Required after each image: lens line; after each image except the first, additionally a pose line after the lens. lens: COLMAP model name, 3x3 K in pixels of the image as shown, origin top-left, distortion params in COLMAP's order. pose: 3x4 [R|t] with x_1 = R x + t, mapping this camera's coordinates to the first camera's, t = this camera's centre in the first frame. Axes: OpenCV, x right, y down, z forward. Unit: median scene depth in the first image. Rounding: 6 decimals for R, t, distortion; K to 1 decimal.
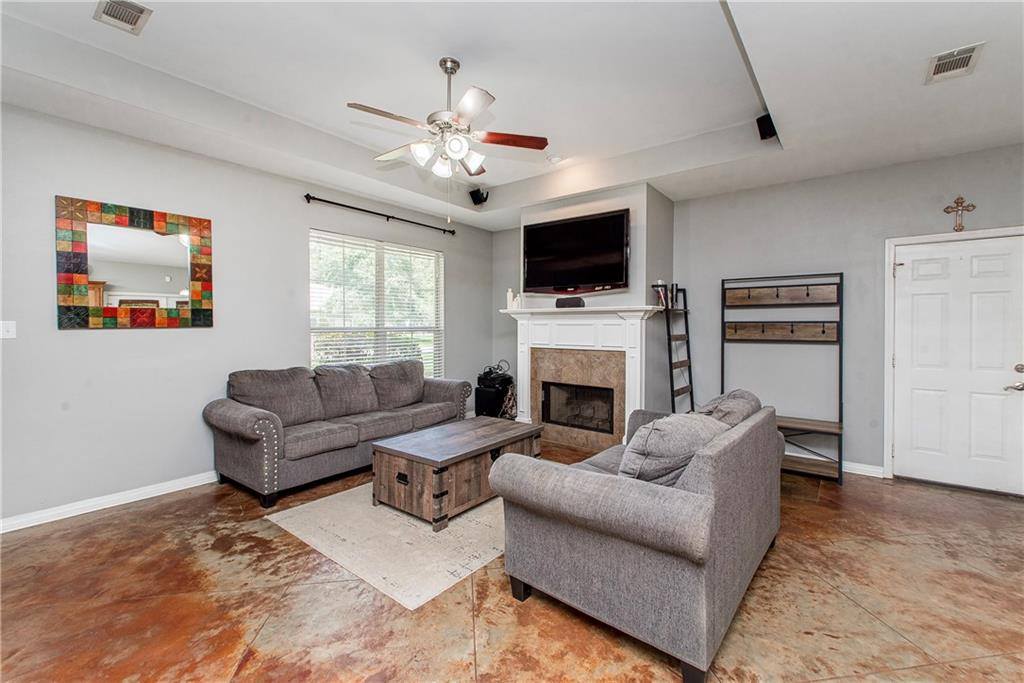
lens RADIAL K [[428.9, 0, 527.0], [0, 428.9, 330.5], [0, 0, 1]] dist [0.013538, -0.005558]
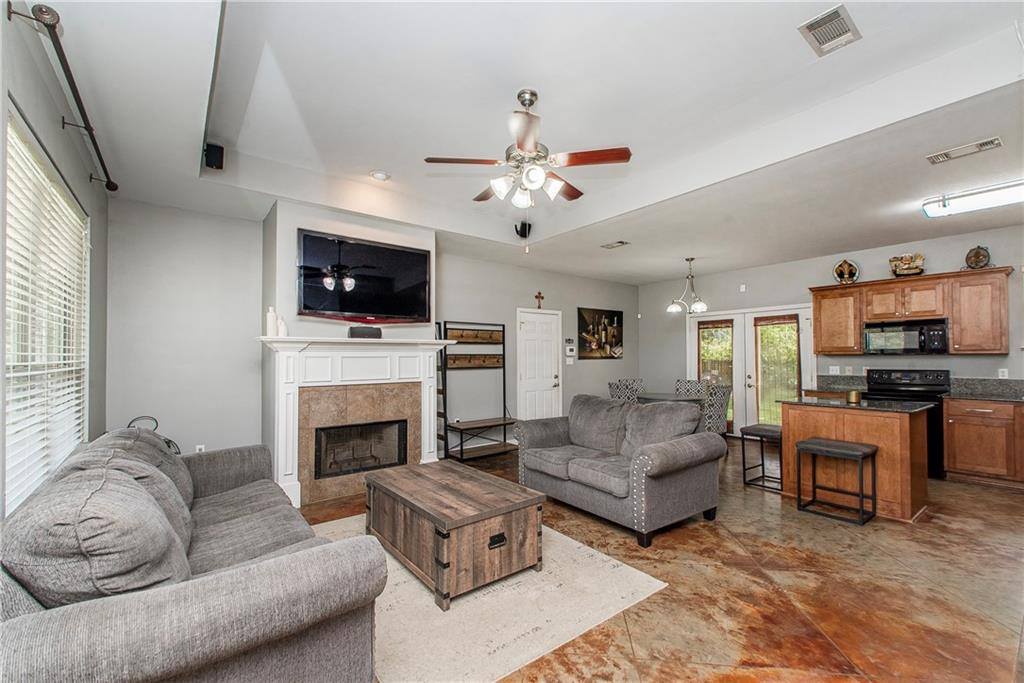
lens RADIAL K [[428.9, 0, 501.6], [0, 428.9, 353.1], [0, 0, 1]] dist [0.013538, -0.005558]
pose [[0.272358, 0.006100, 0.962177, -0.885054], [0.018303, 0.999766, -0.011519, -0.008165], [-0.962022, 0.020748, 0.272182, 0.613982]]
